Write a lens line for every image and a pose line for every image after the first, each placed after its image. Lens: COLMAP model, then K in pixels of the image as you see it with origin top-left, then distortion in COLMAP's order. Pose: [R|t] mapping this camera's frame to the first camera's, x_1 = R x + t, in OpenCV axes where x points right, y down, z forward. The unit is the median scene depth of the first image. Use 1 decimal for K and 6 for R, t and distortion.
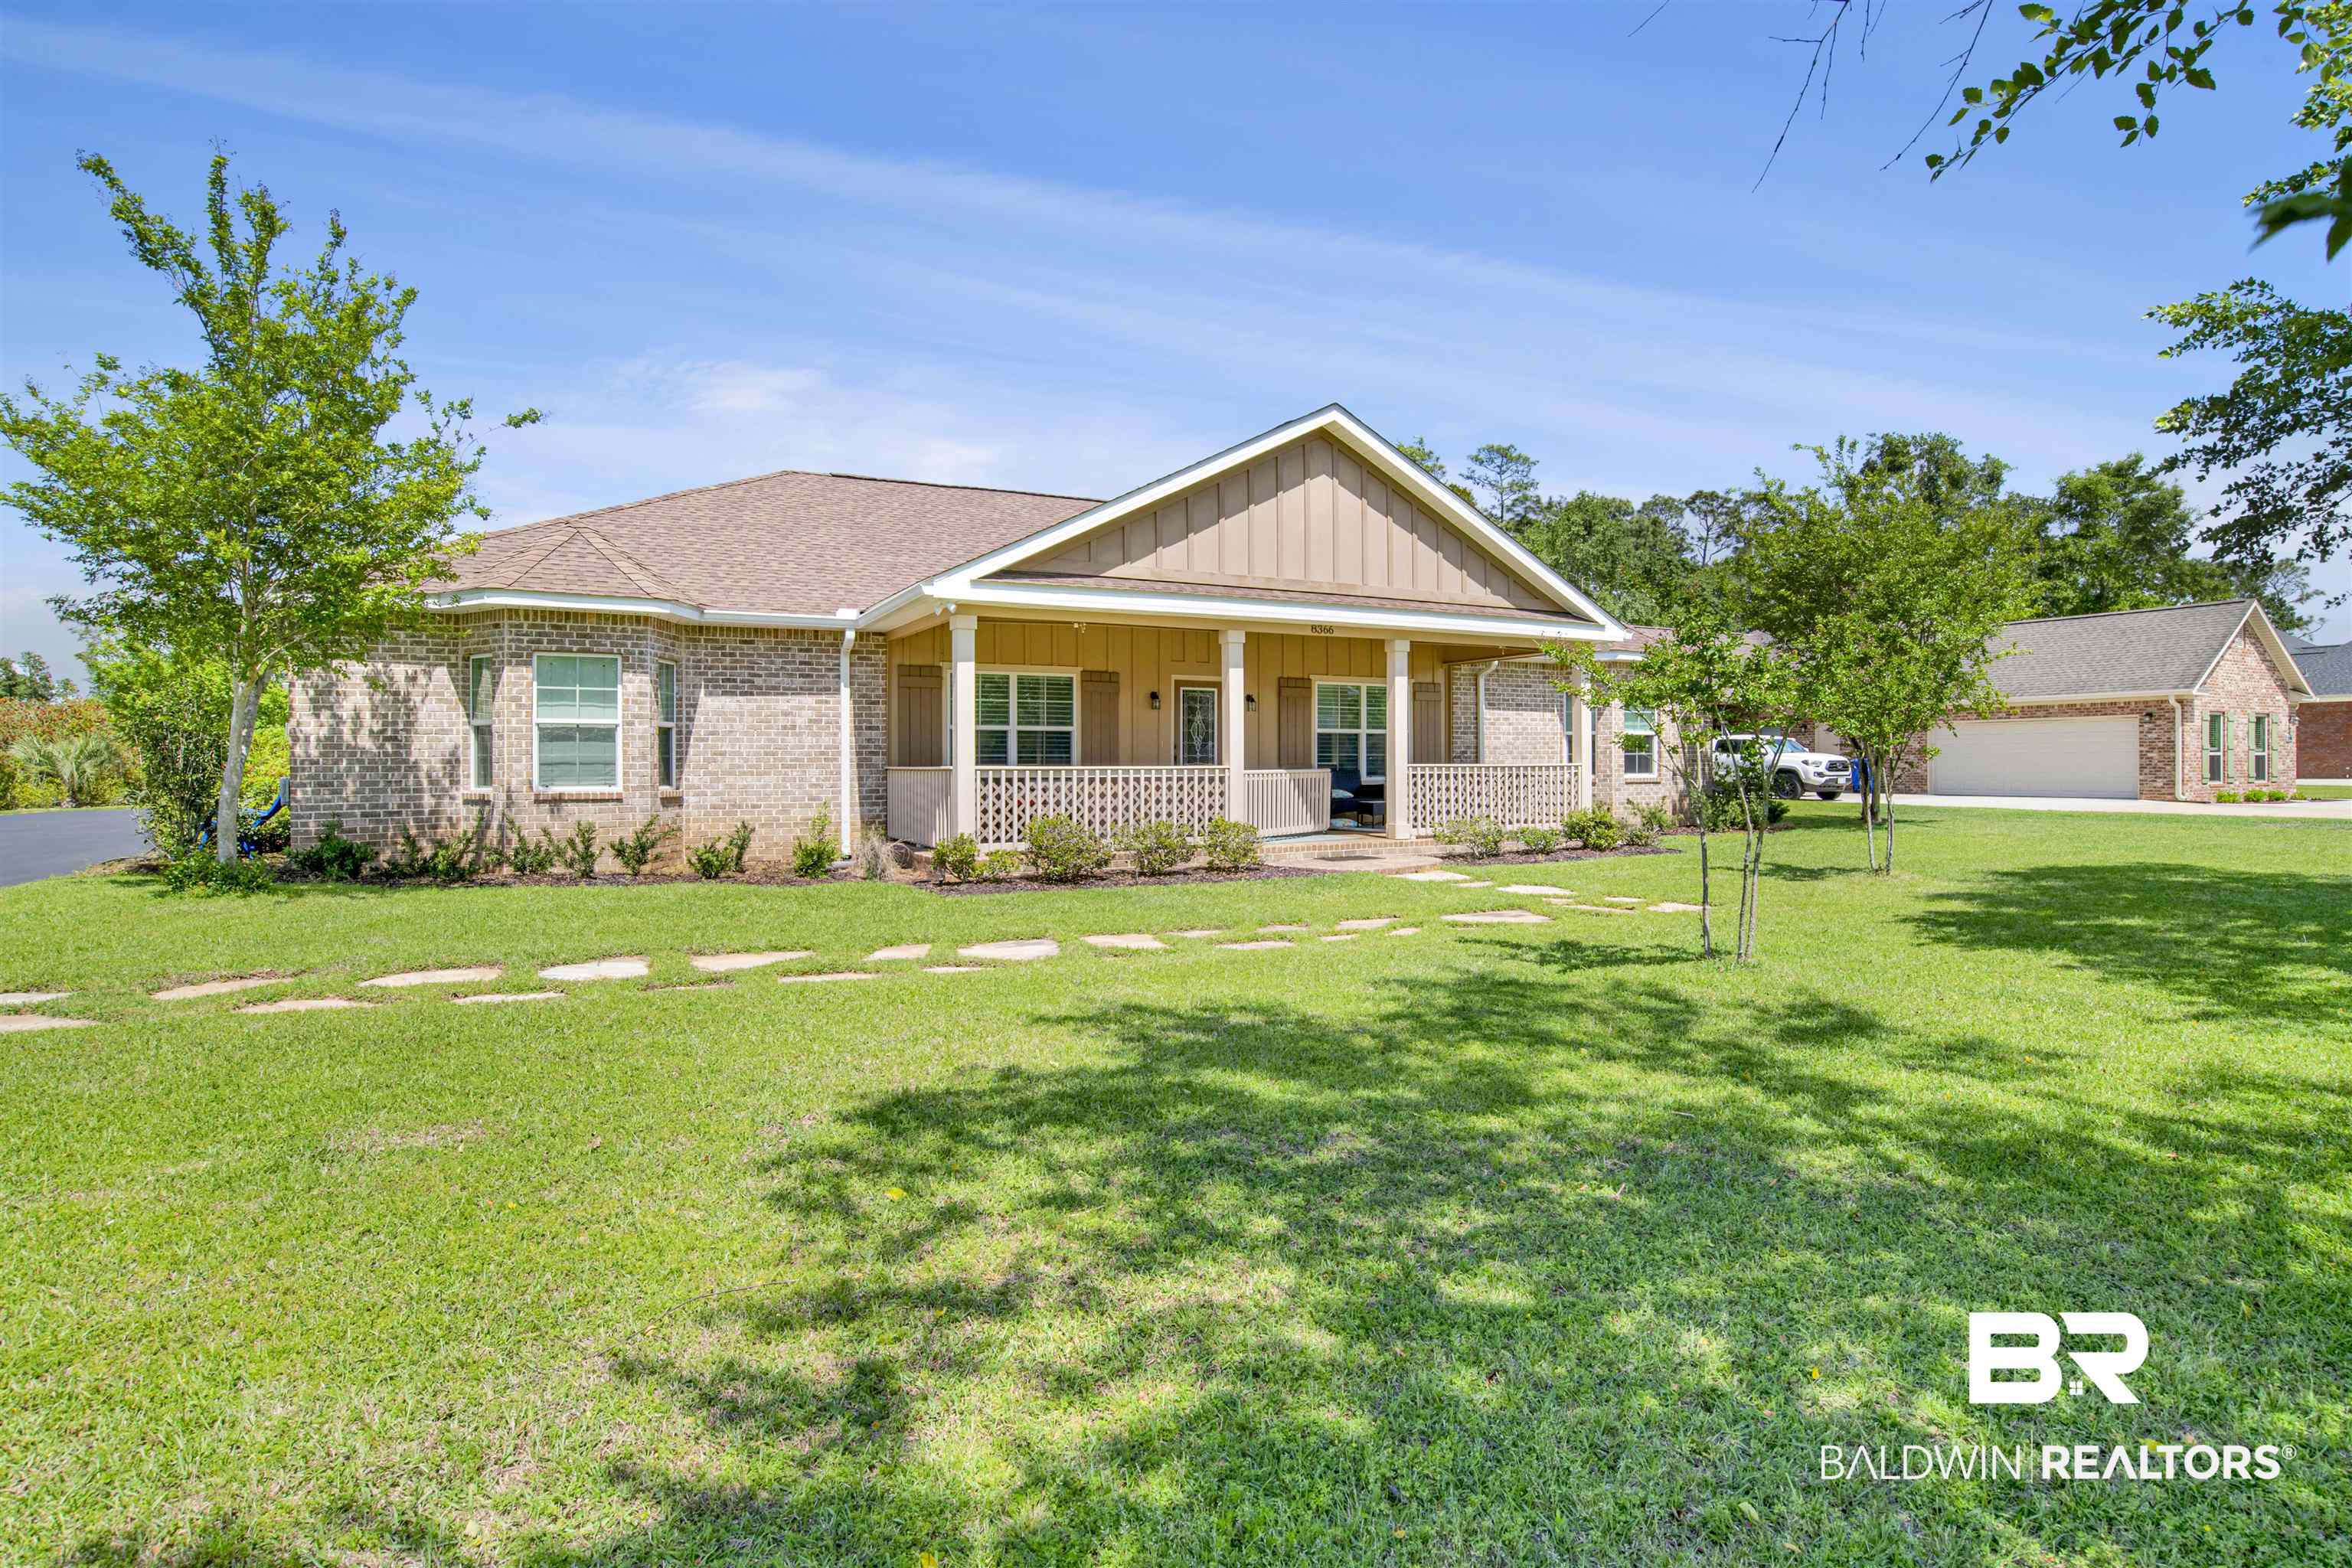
lens RADIAL K [[1240.8, 0, 1177.3], [0, 1240.8, 784.7], [0, 0, 1]] dist [-0.057294, 0.015980]
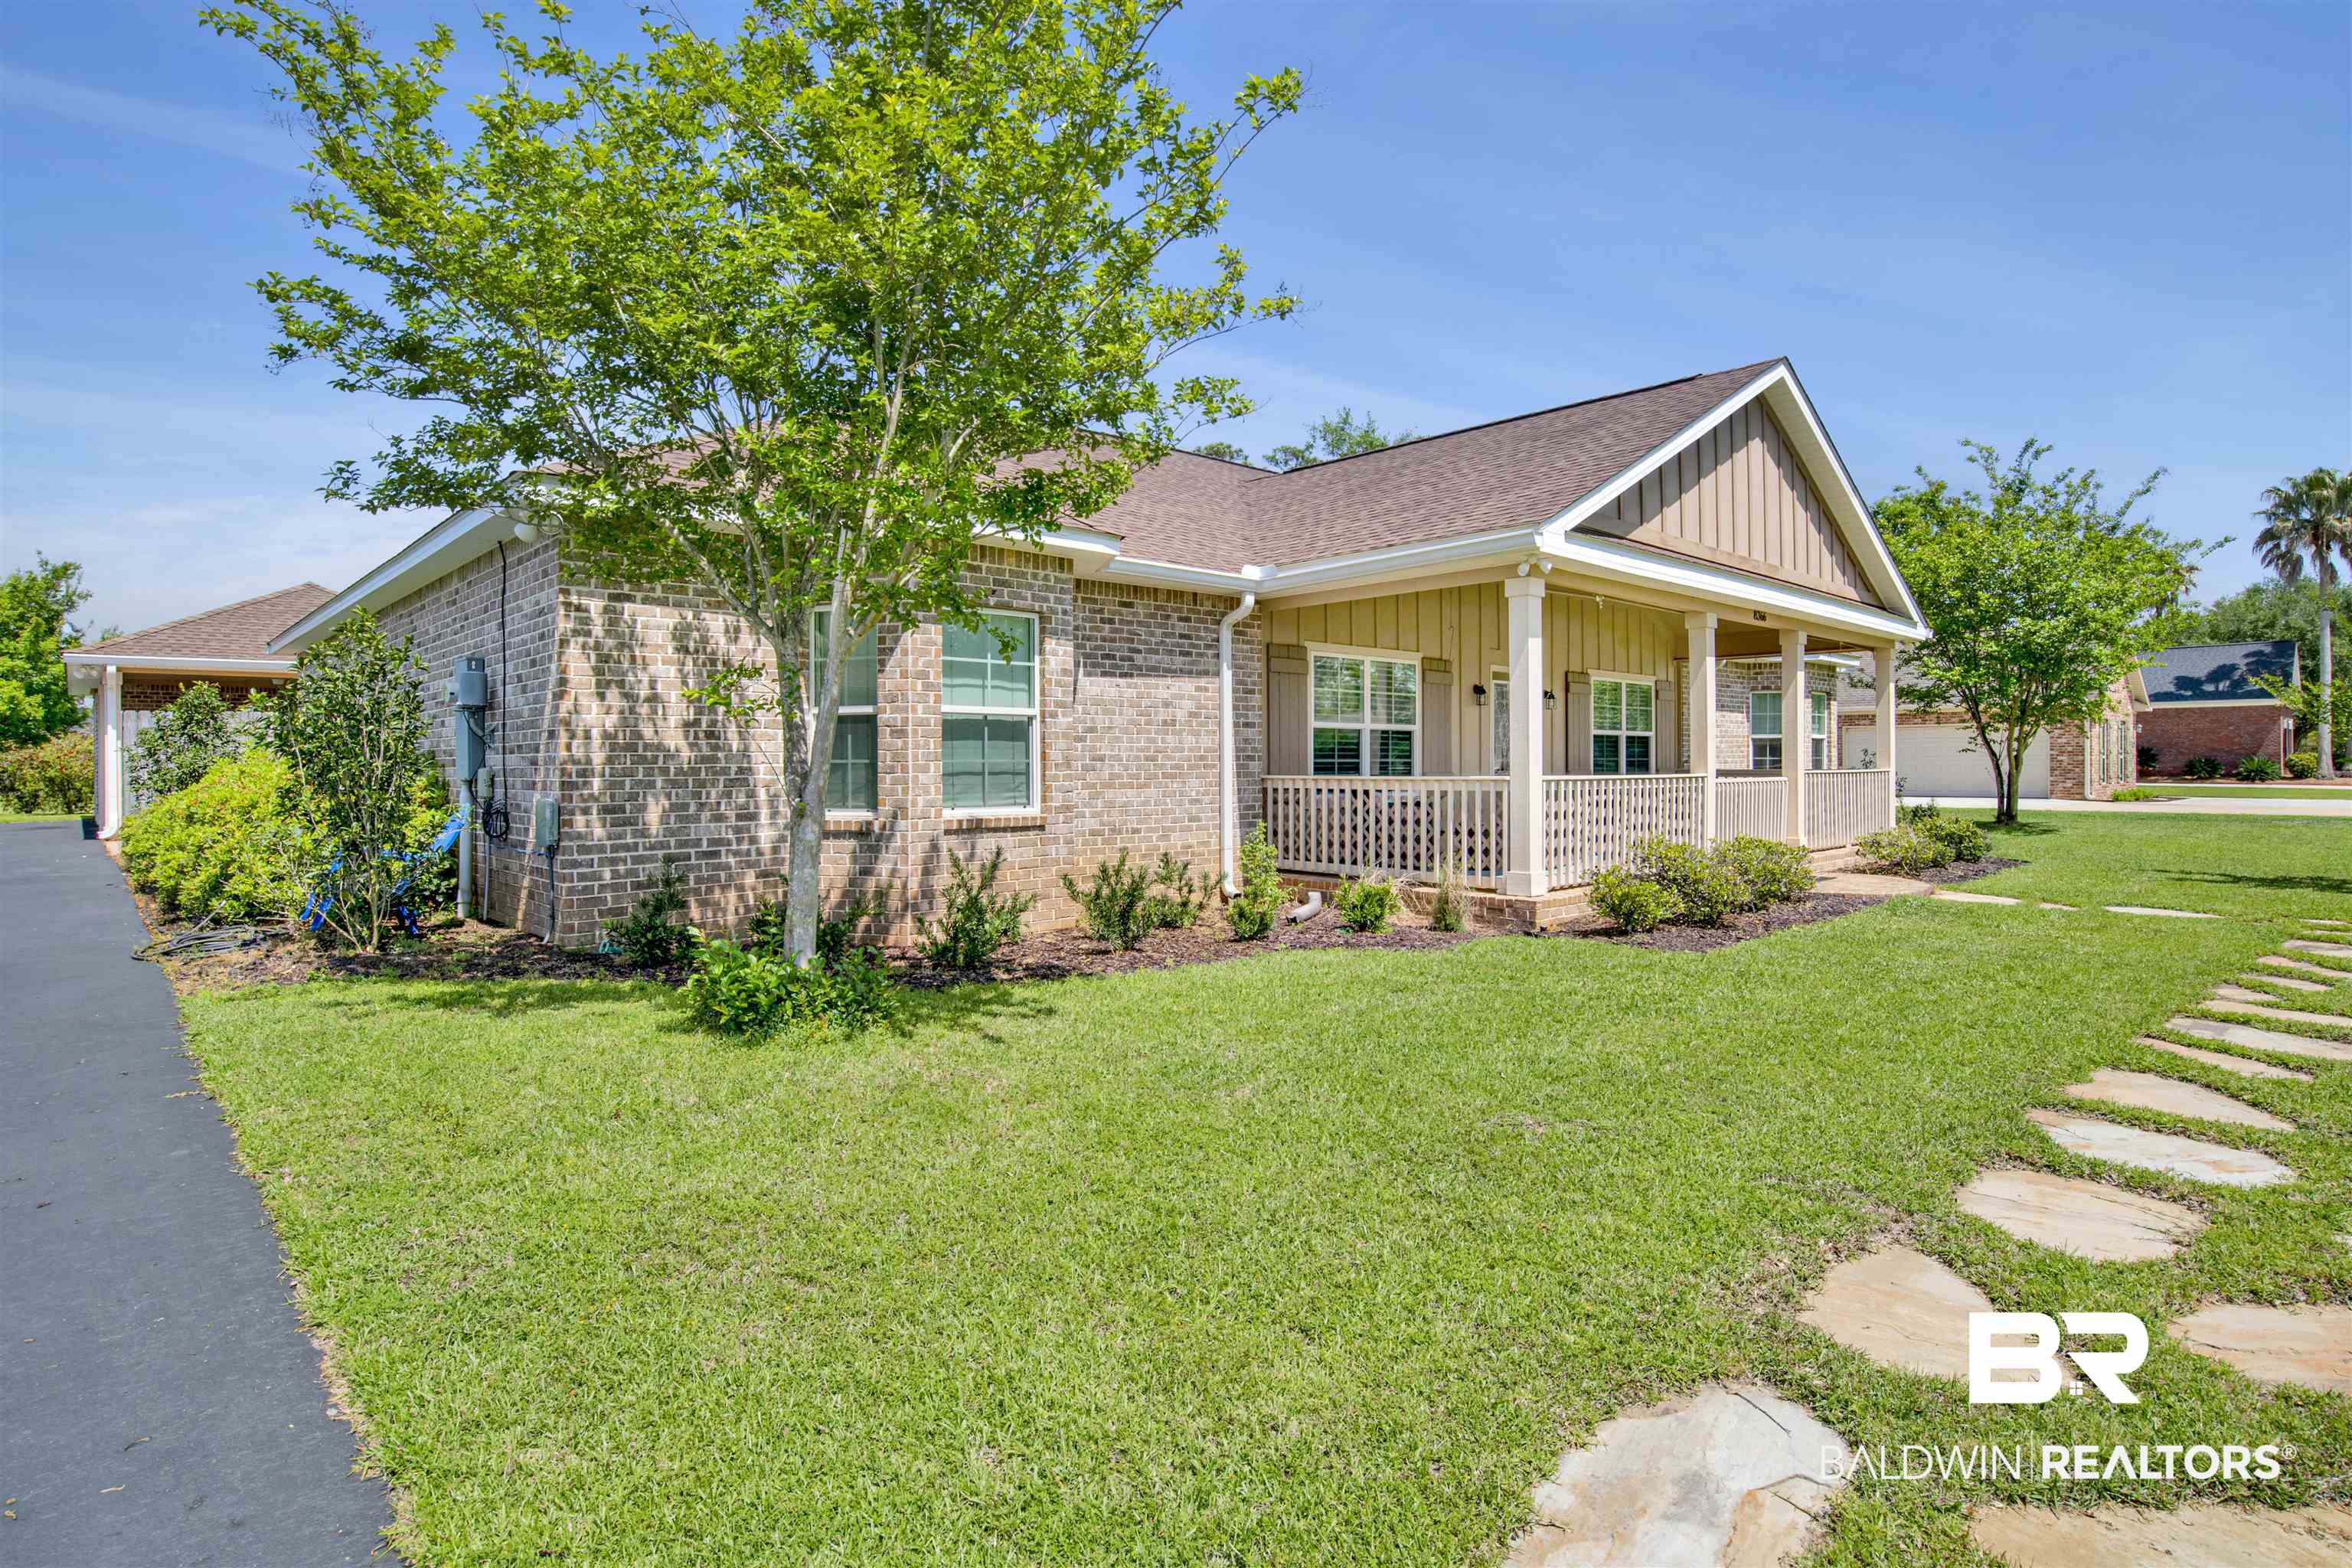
lens RADIAL K [[1240.8, 0, 1167.8], [0, 1240.8, 787.6], [0, 0, 1]] dist [-0.057294, 0.015980]
pose [[0.962233, -0.003219, 0.272208, -0.509677], [0.001317, 0.999973, 0.007170, -0.012889], [-0.272224, -0.006541, 0.962212, 0.286364]]
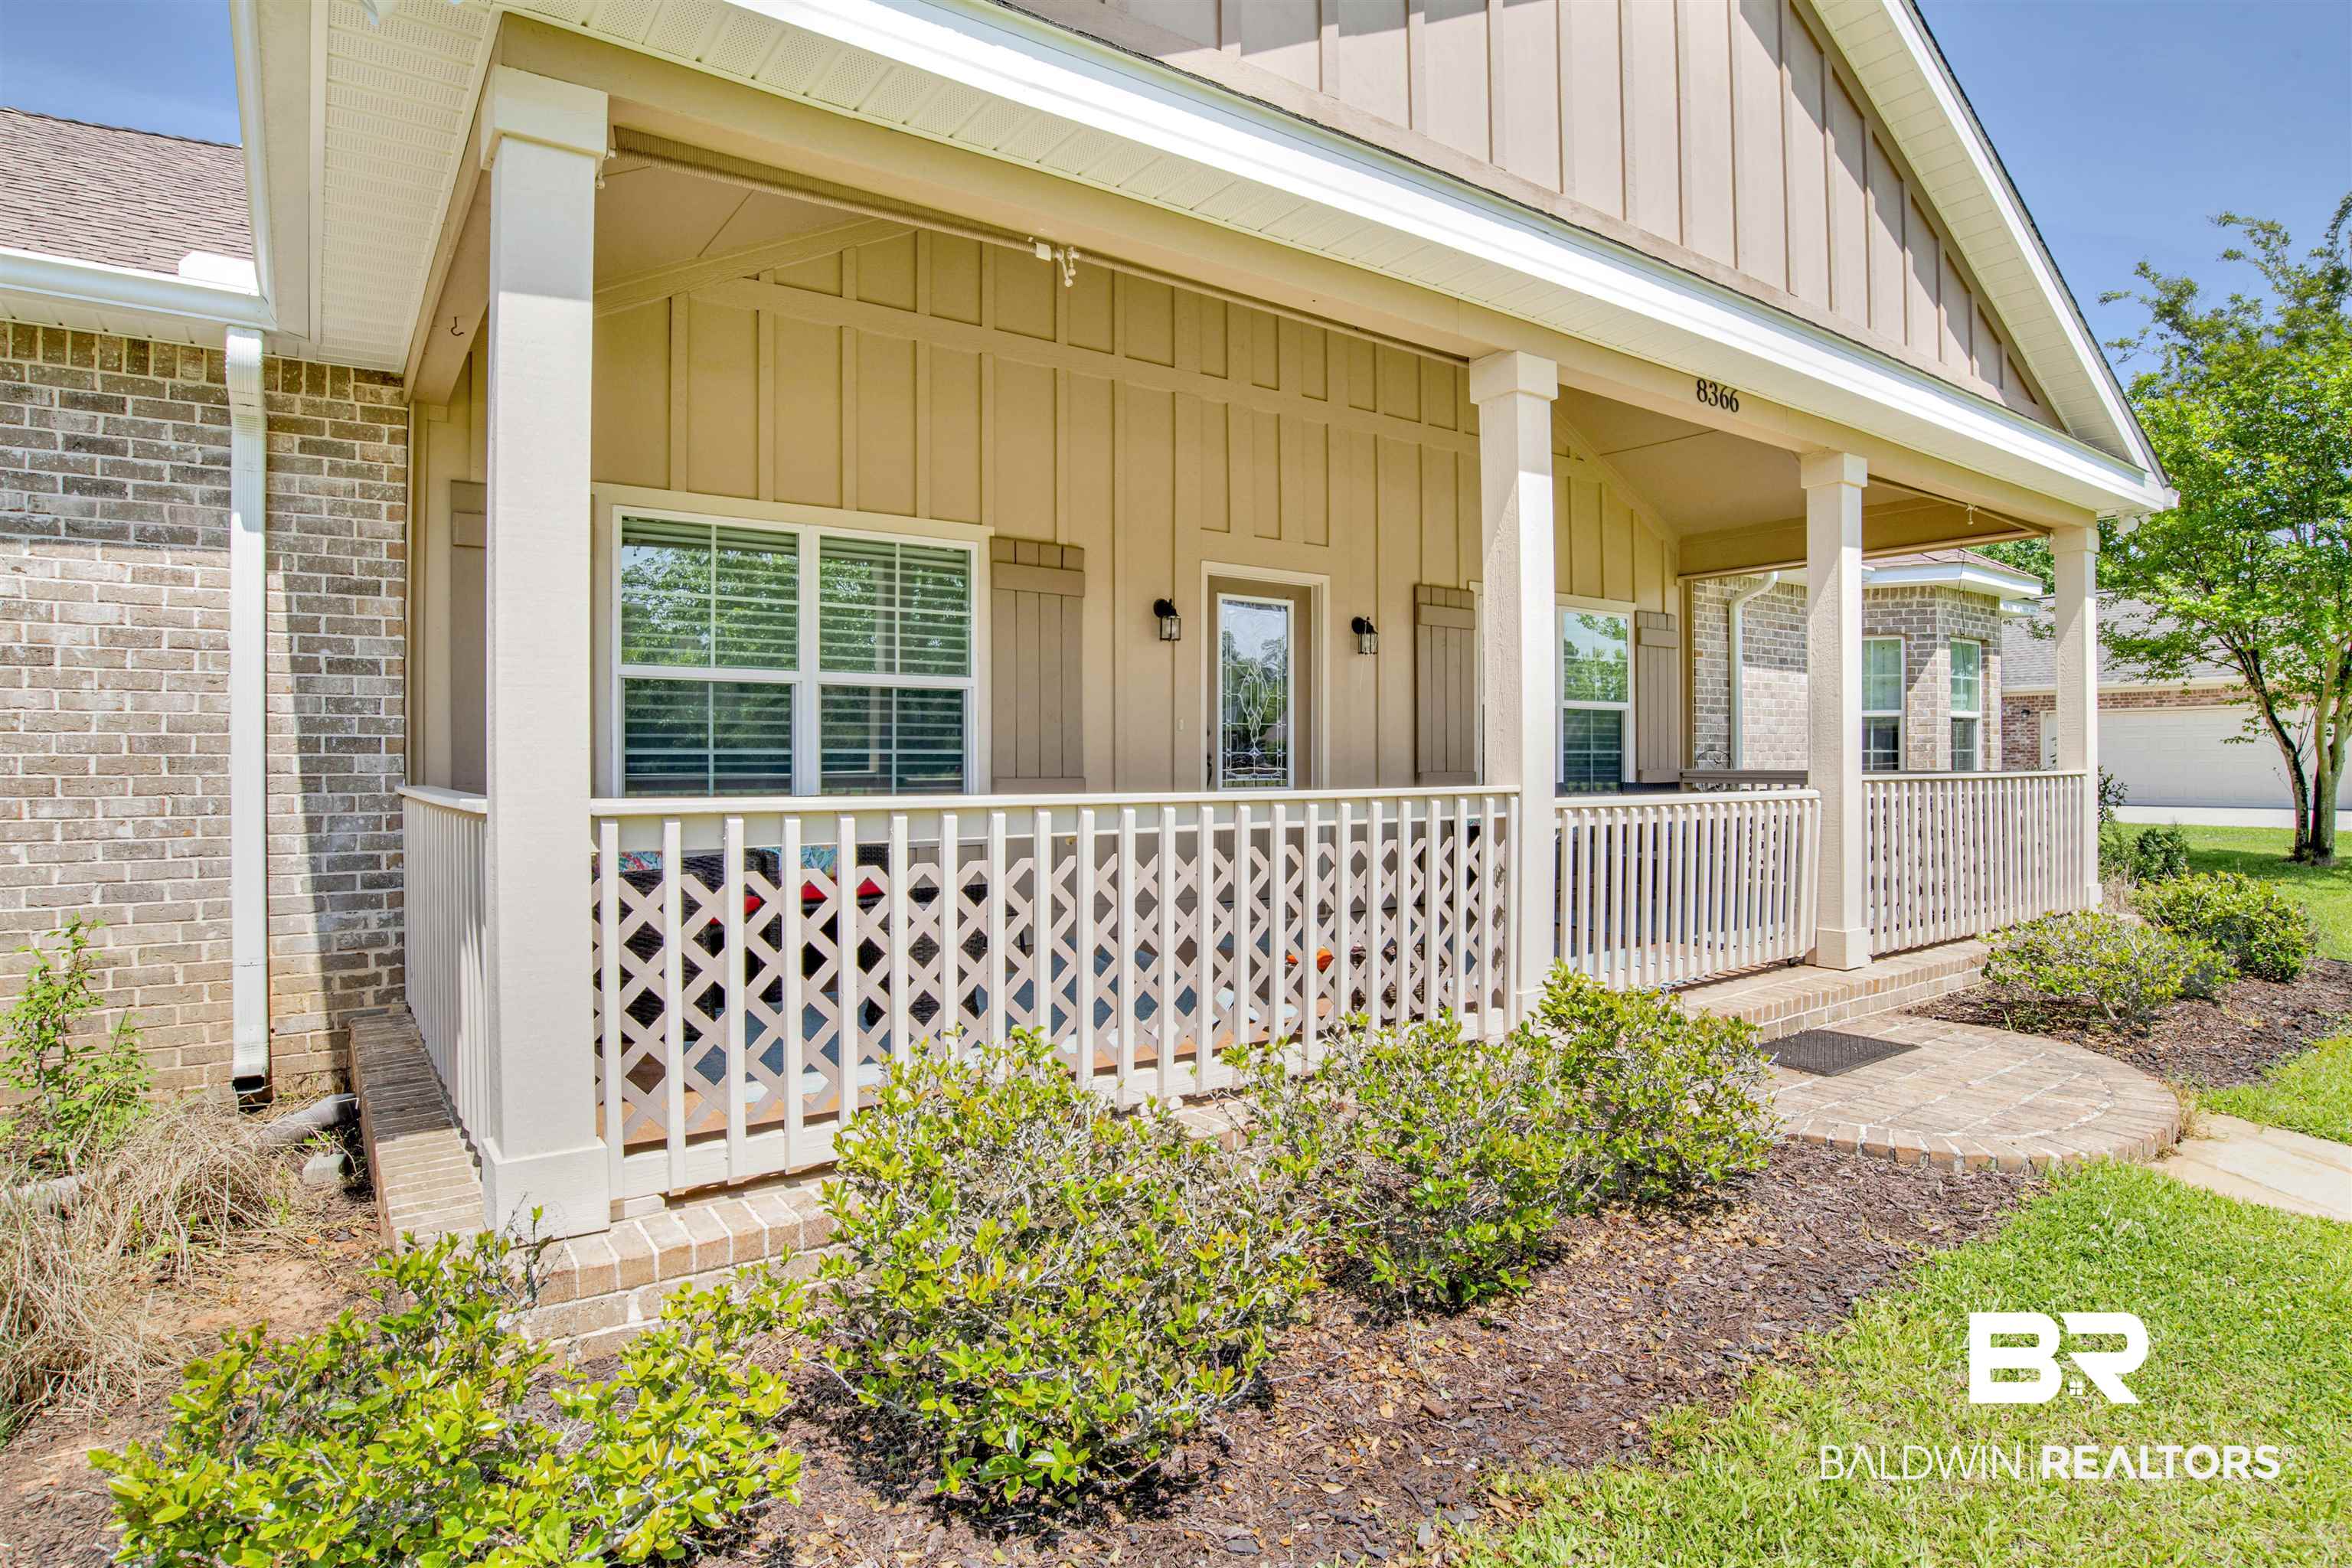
lens RADIAL K [[1240.8, 0, 1188.7], [0, 1240.8, 770.8], [0, 0, 1]] dist [-0.057294, 0.015980]
pose [[0.989309, -0.001978, 0.145824, -0.080573], [0.003865, 0.999912, -0.012654, -0.014298], [-0.145786, 0.013082, 0.989230, 0.671393]]
